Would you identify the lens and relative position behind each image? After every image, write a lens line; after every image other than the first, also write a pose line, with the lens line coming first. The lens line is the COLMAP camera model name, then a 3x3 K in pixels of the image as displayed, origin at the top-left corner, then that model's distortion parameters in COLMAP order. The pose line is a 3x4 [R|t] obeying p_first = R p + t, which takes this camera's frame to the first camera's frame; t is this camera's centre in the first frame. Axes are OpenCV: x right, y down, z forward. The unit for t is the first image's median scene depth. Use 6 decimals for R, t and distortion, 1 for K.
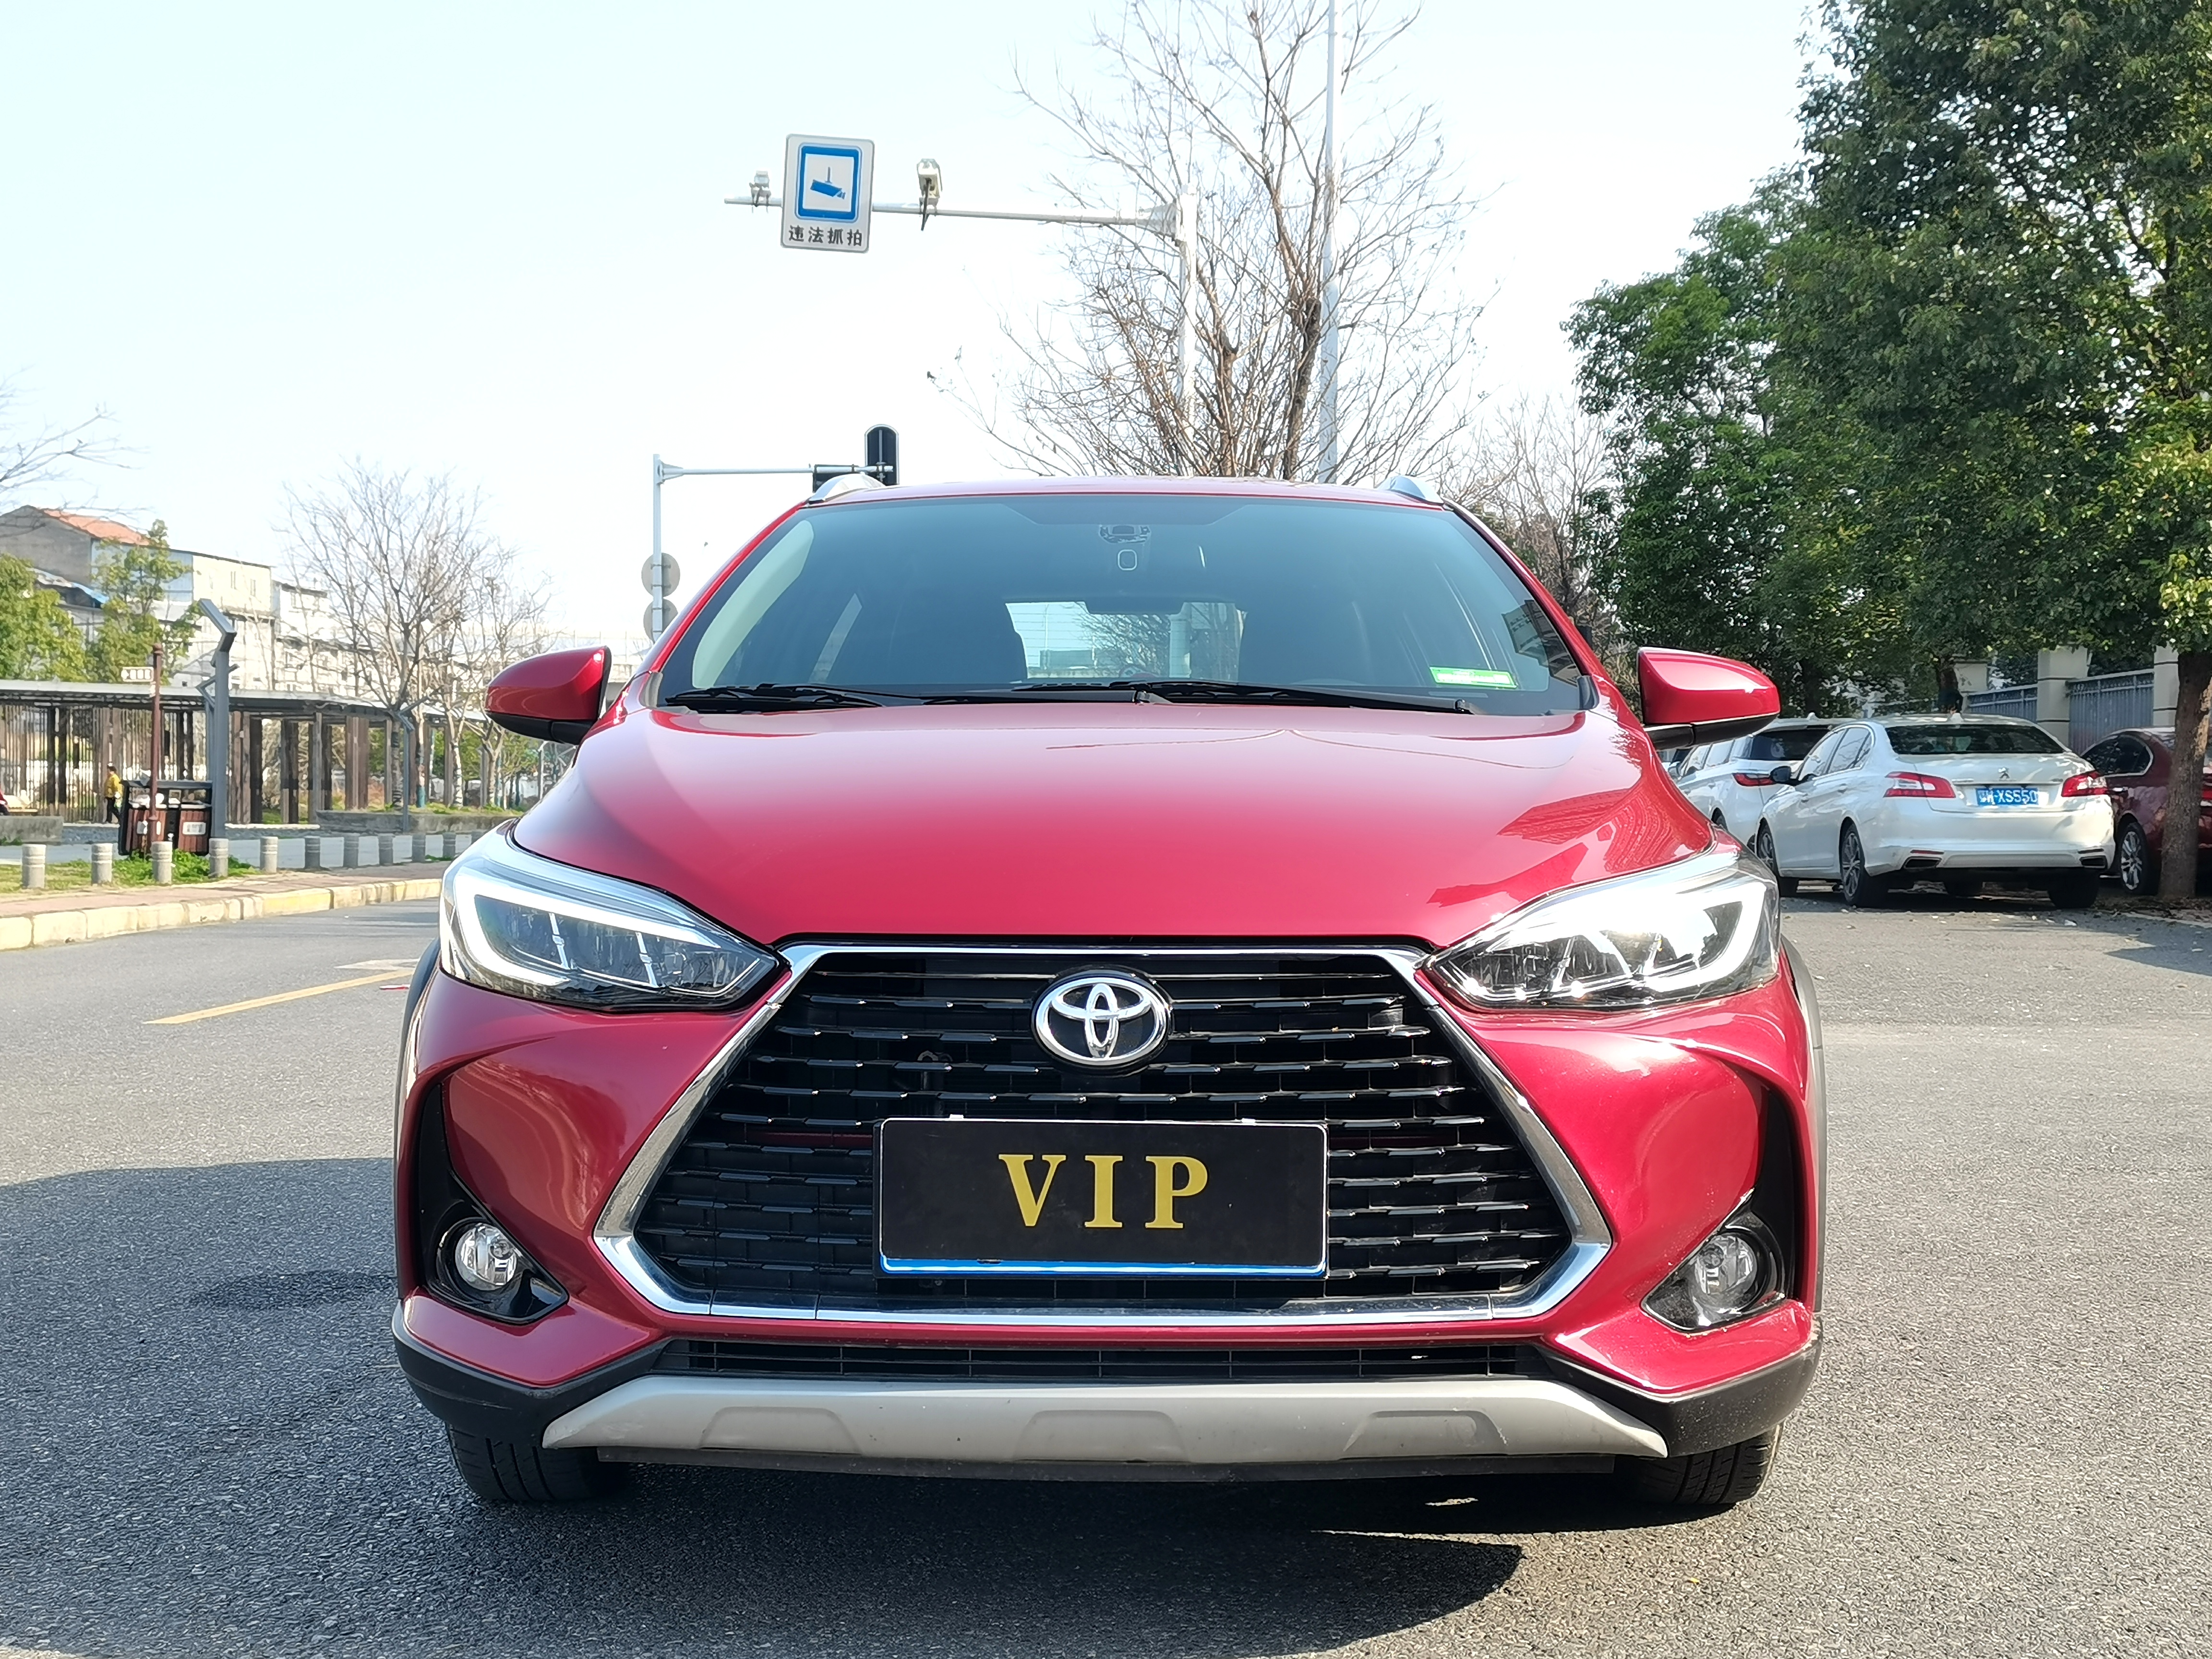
lens RADIAL K [[2776.6, 0, 1106.0], [0, 2776.6, 829.5], [0, 0, 1]] dist [0.069381, 0.015597]
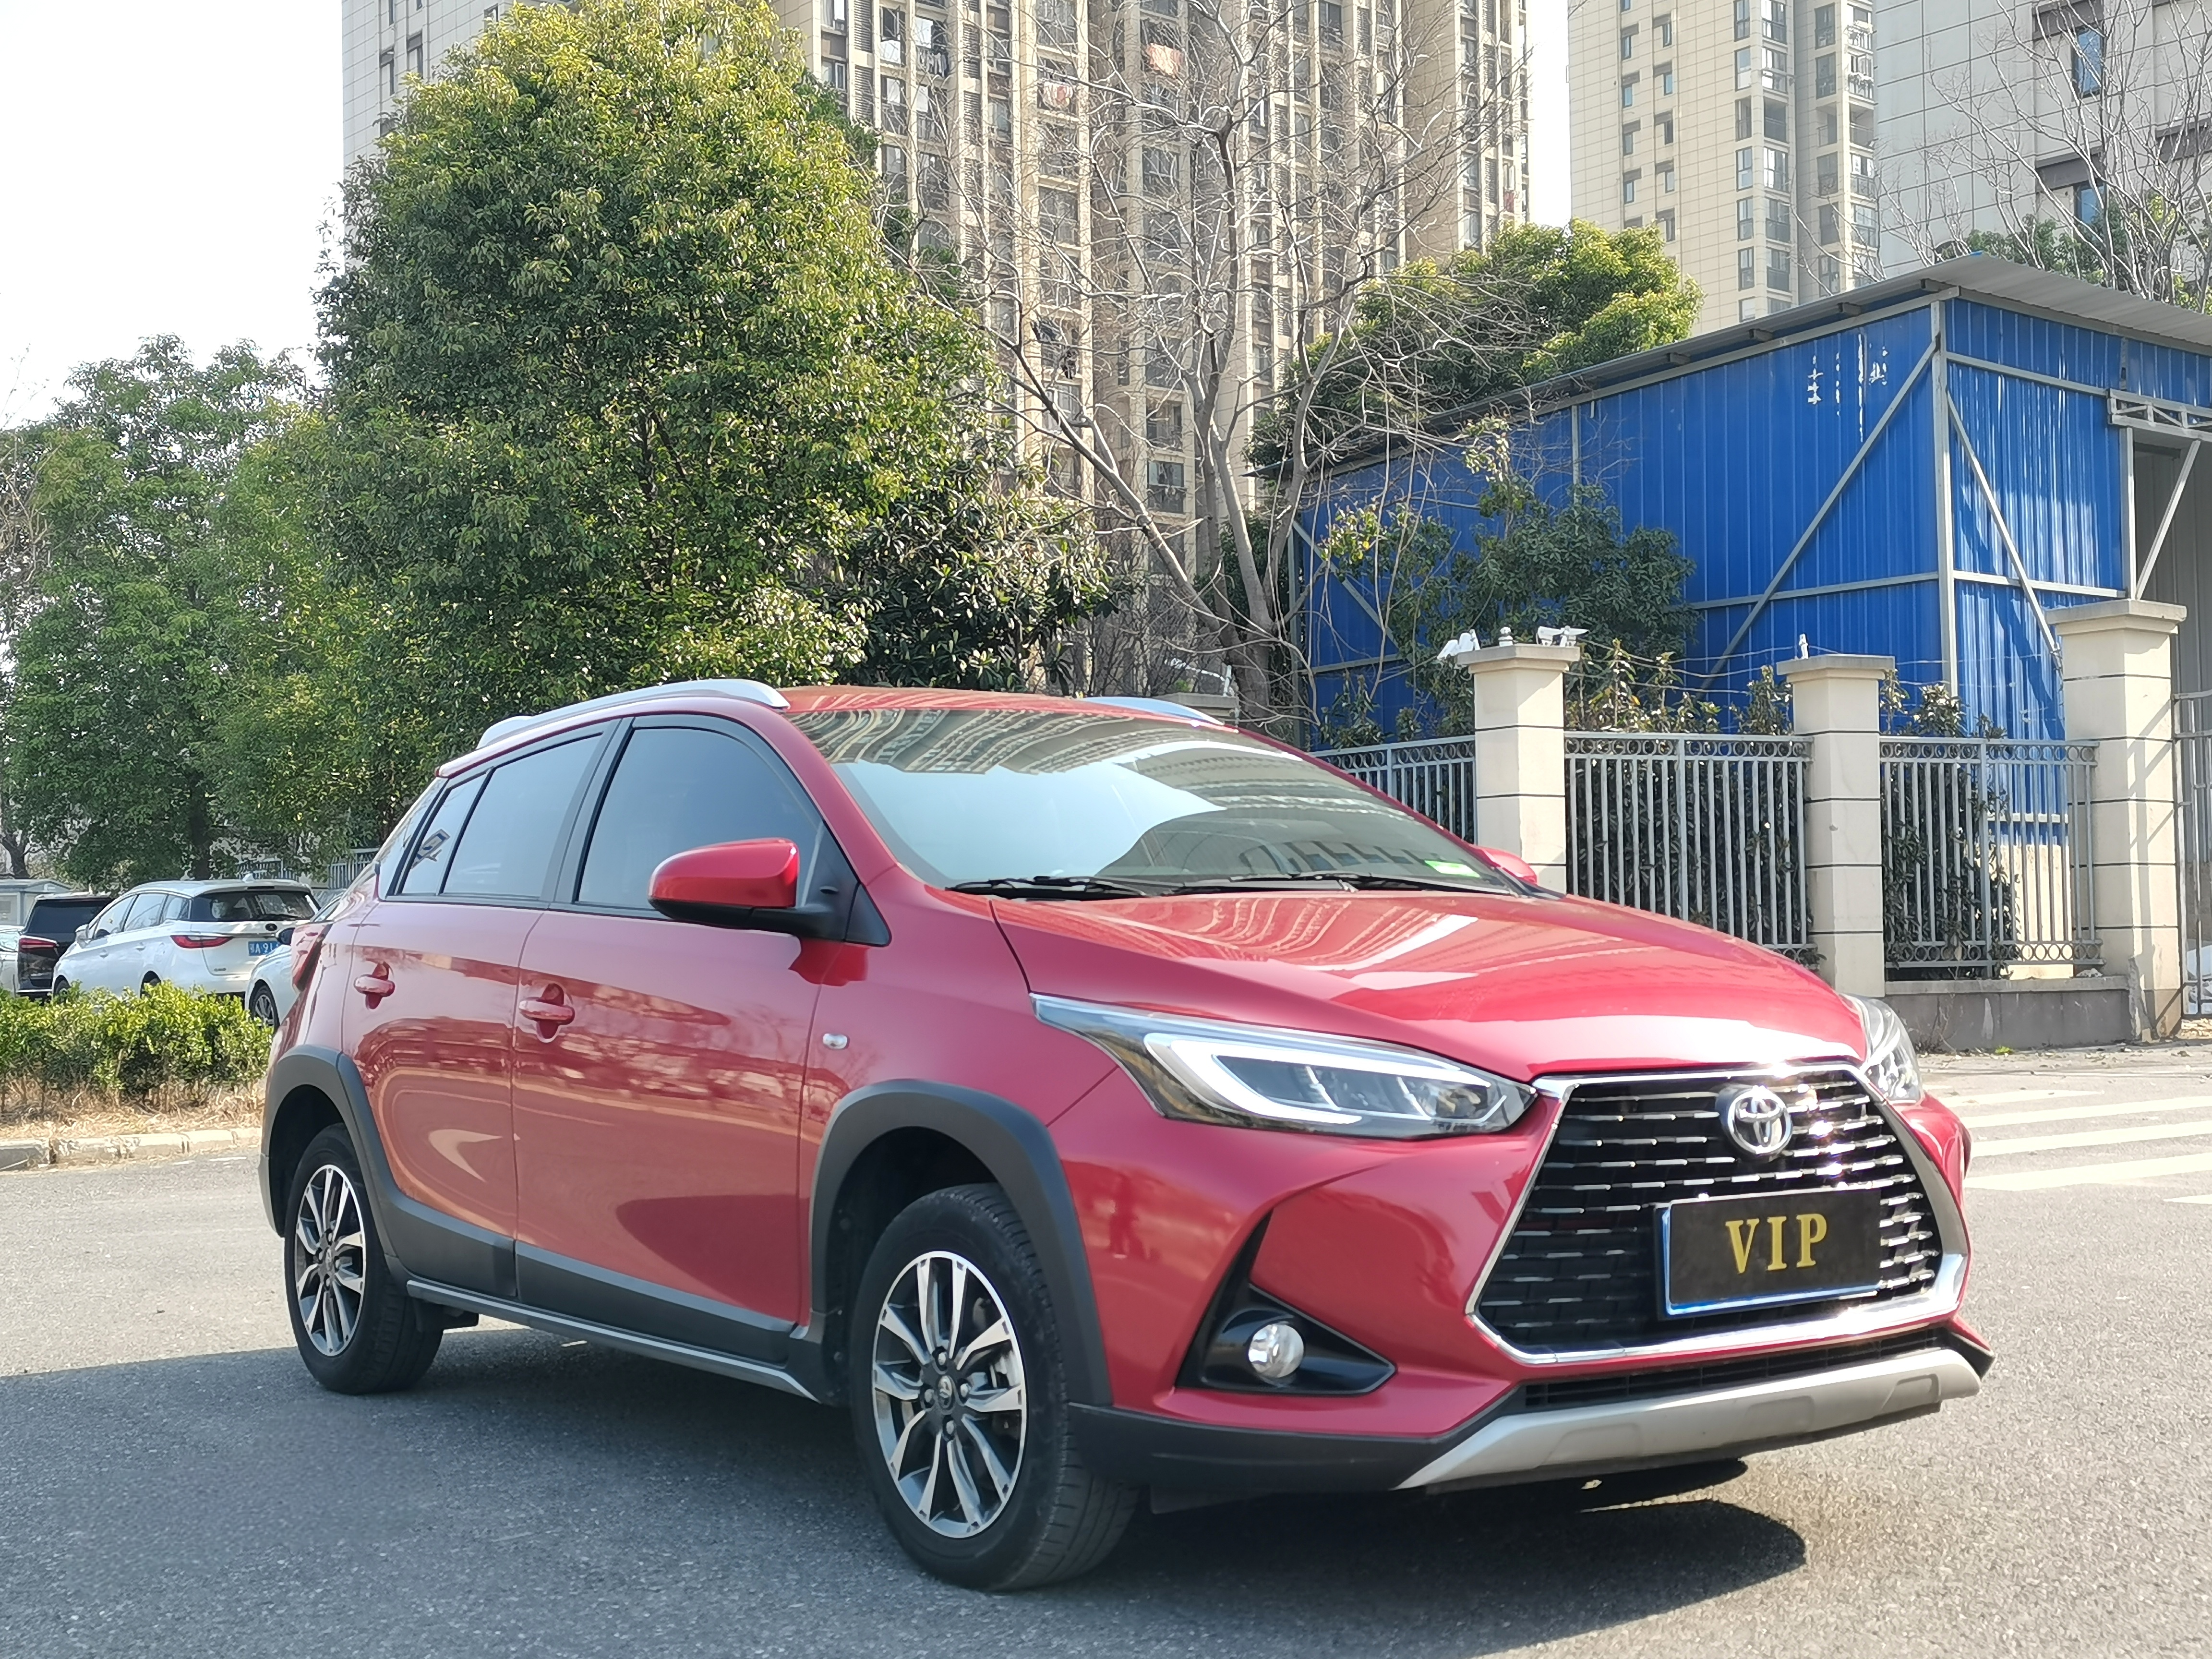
lens RADIAL K [[2824.1, 0, 1099.0], [0, 2824.1, 708.5], [0, 0, 1]] dist [0.014233, 0.020192]
pose [[0.806649, 0.033637, 0.590073, -1.112471], [0.024546, 0.995611, -0.090309, -0.019064], [-0.590521, 0.087331, 0.802283, 0.021875]]
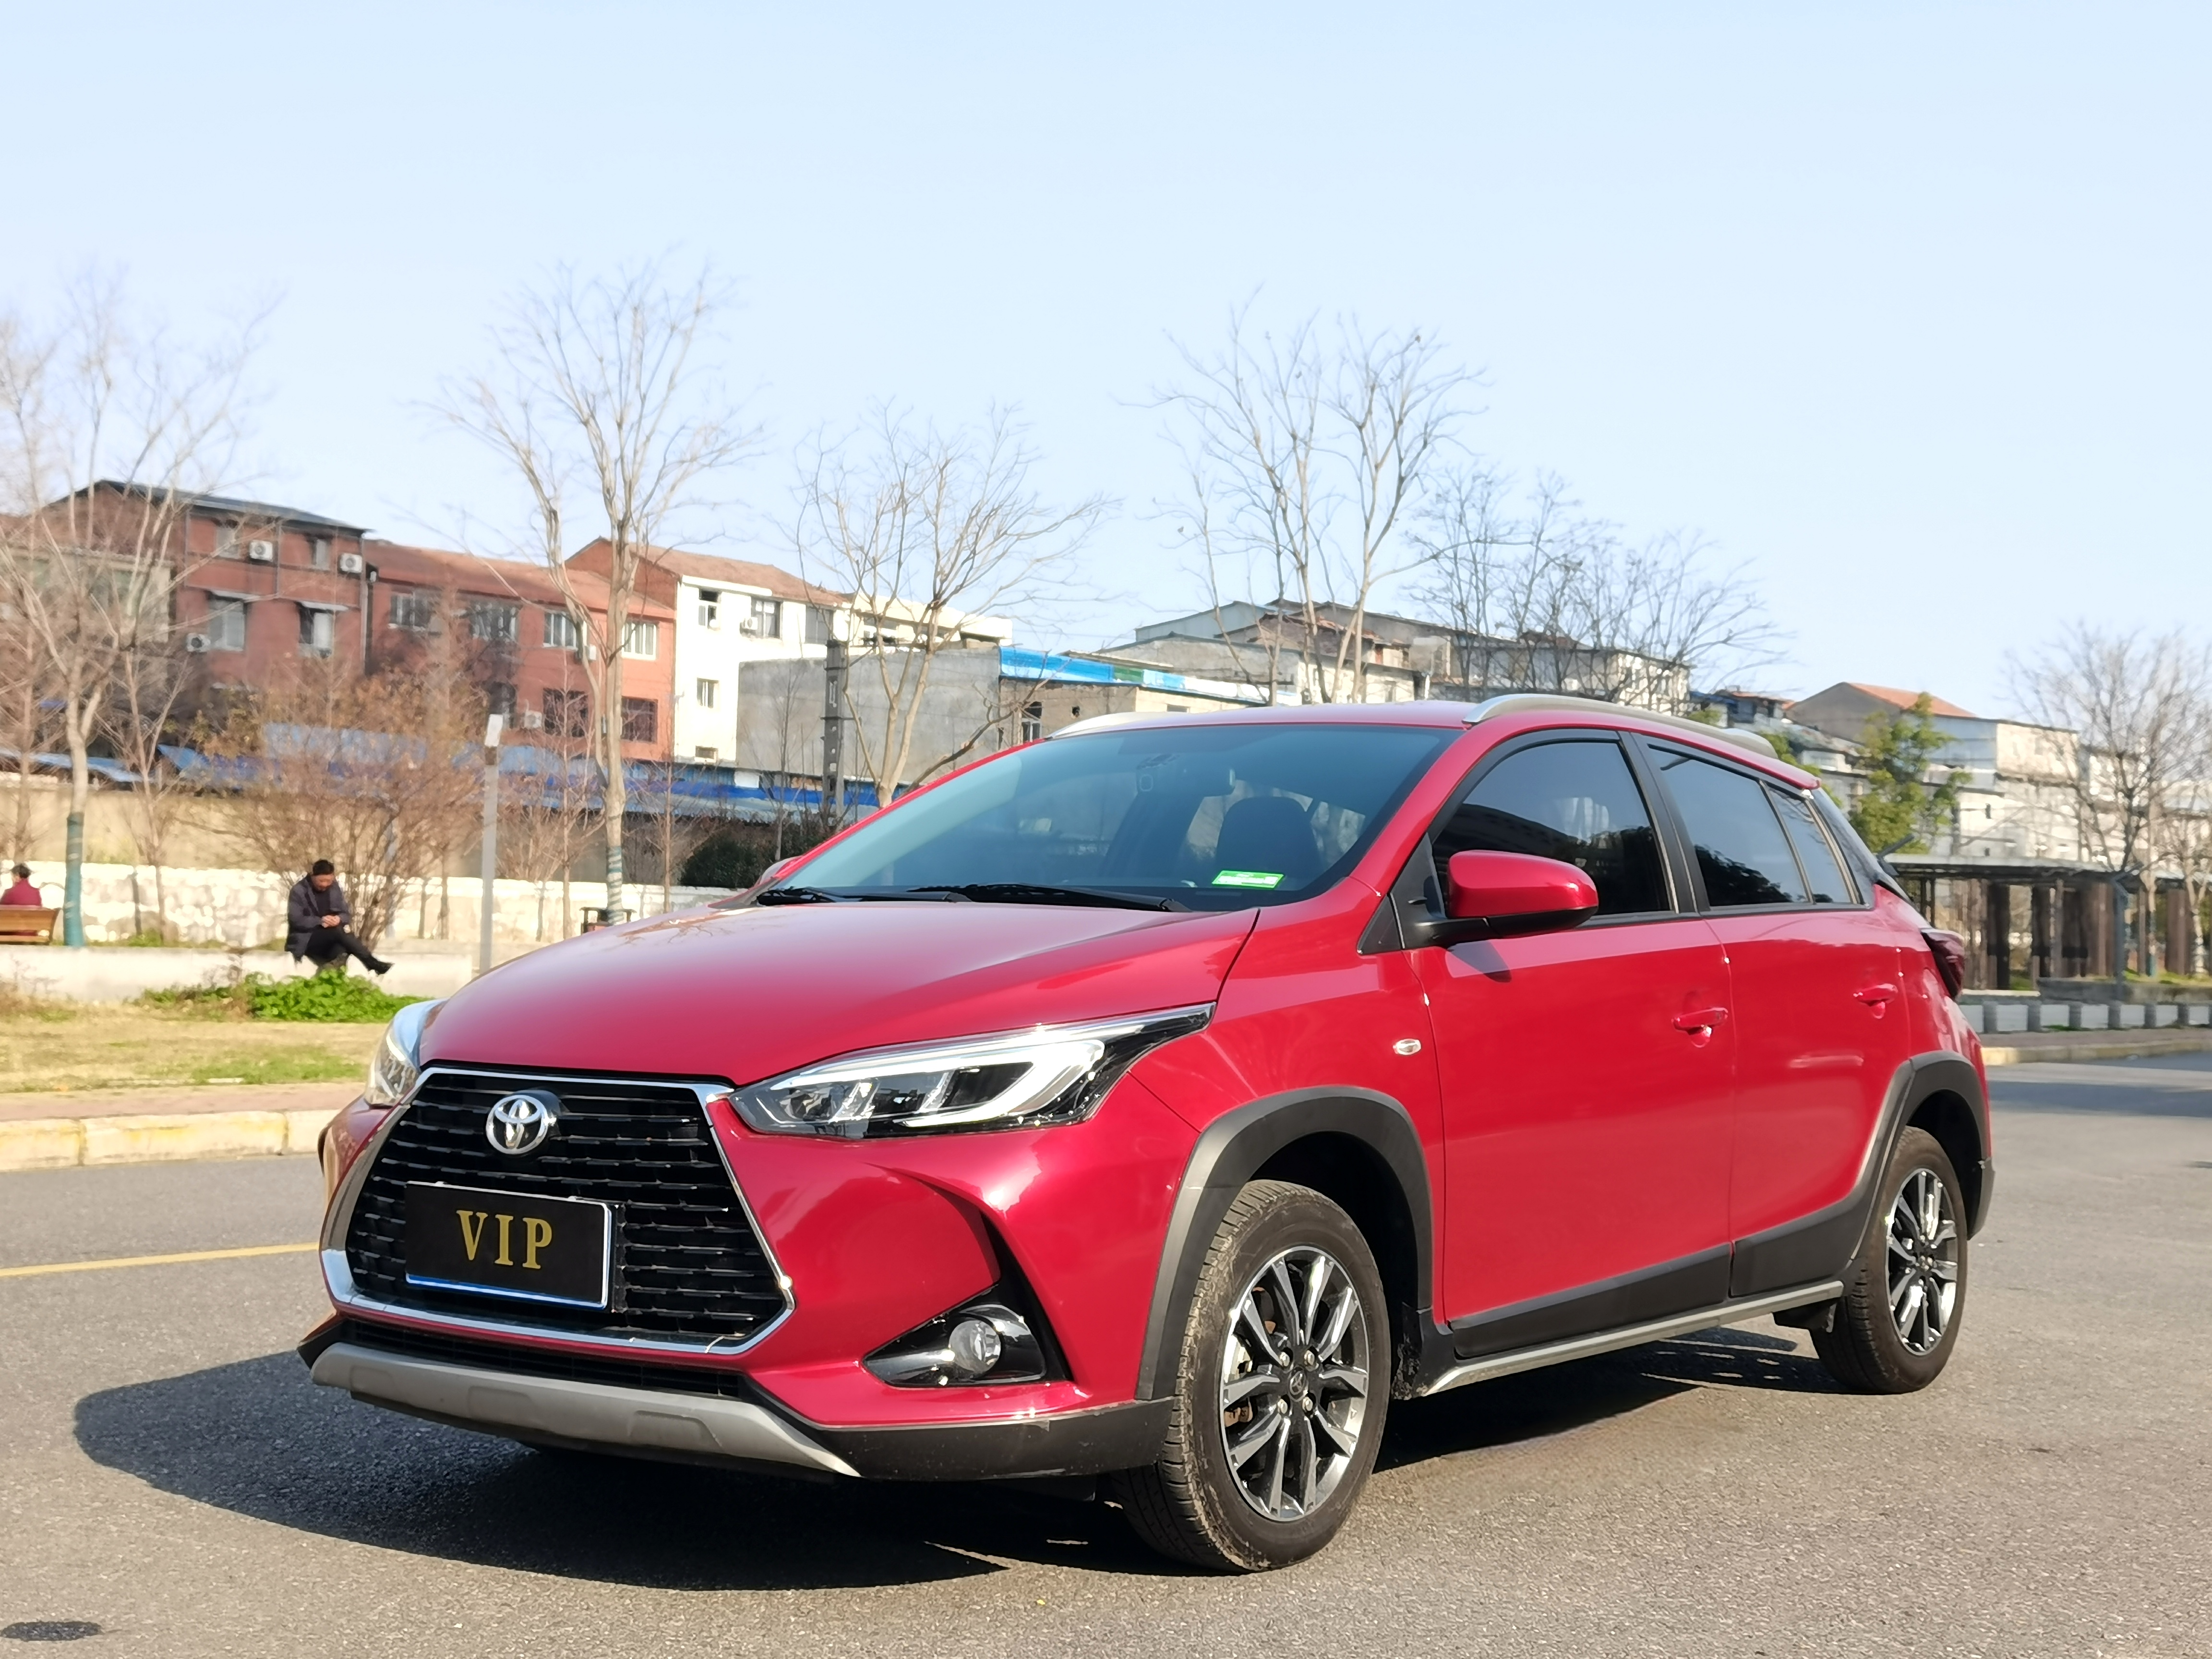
lens RADIAL K [[2776.6, 0, 1106.0], [0, 2776.6, 829.5], [0, 0, 1]] dist [0.069381, 0.015597]
pose [[0.808089, -0.013494, -0.588906, 1.106745], [-0.021329, 0.998412, -0.052145, -0.016718], [0.588674, 0.054699, 0.806518, -0.019970]]
